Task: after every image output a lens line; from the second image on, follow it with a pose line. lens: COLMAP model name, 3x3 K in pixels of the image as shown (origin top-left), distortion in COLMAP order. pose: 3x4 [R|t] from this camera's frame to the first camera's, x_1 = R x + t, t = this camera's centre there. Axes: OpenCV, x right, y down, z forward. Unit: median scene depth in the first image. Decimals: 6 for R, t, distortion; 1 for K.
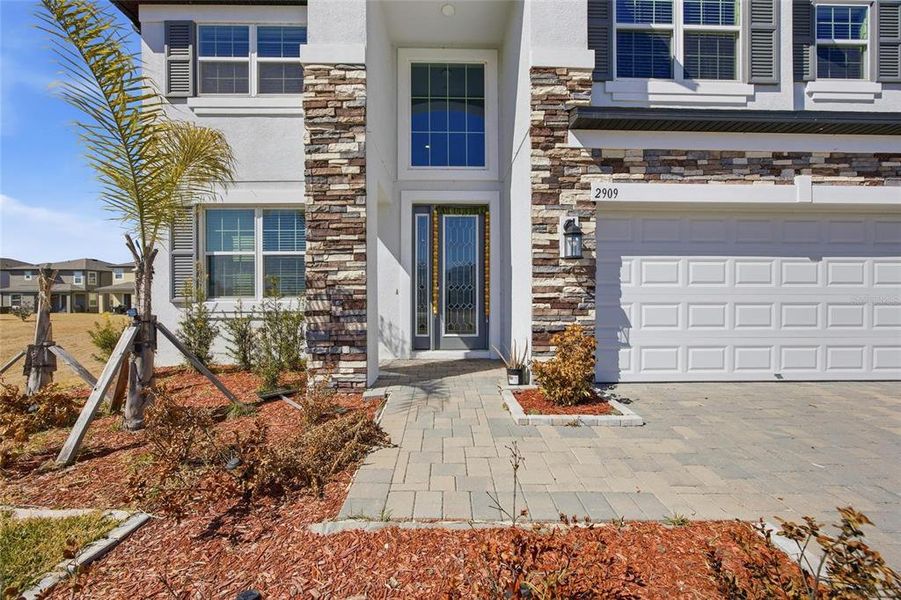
lens RADIAL K [[369.1, 0, 451.8], [0, 369.1, 298.1], [0, 0, 1]] dist [0.003503, 0.001443]
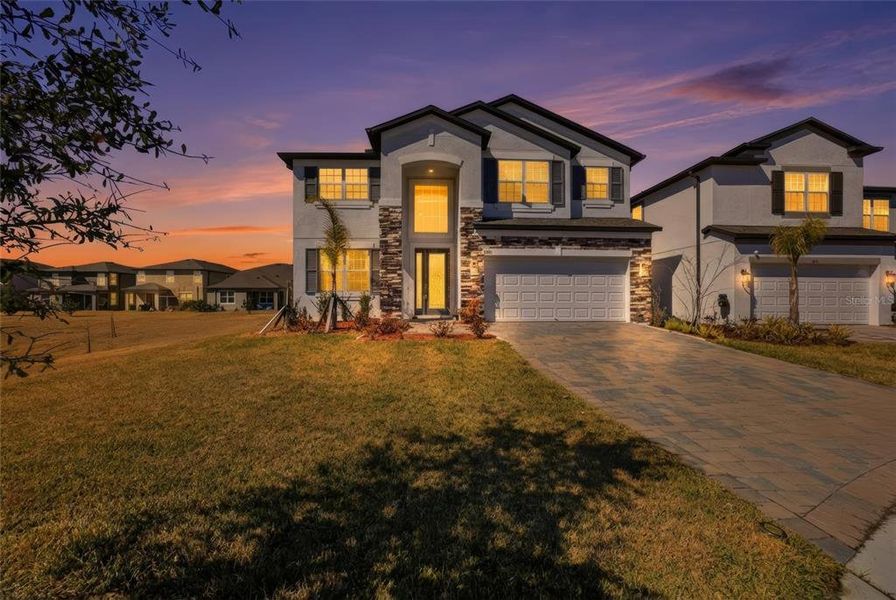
lens RADIAL K [[367.0, 0, 444.9], [0, 367.0, 300.3], [0, 0, 1]] dist [0.003503, 0.001443]
pose [[0.999787, 0.001199, 0.020583, 0.038749], [-0.001247, 0.999997, 0.002276, 0.073387], [-0.020580, -0.002301, 0.999786, -1.765045]]
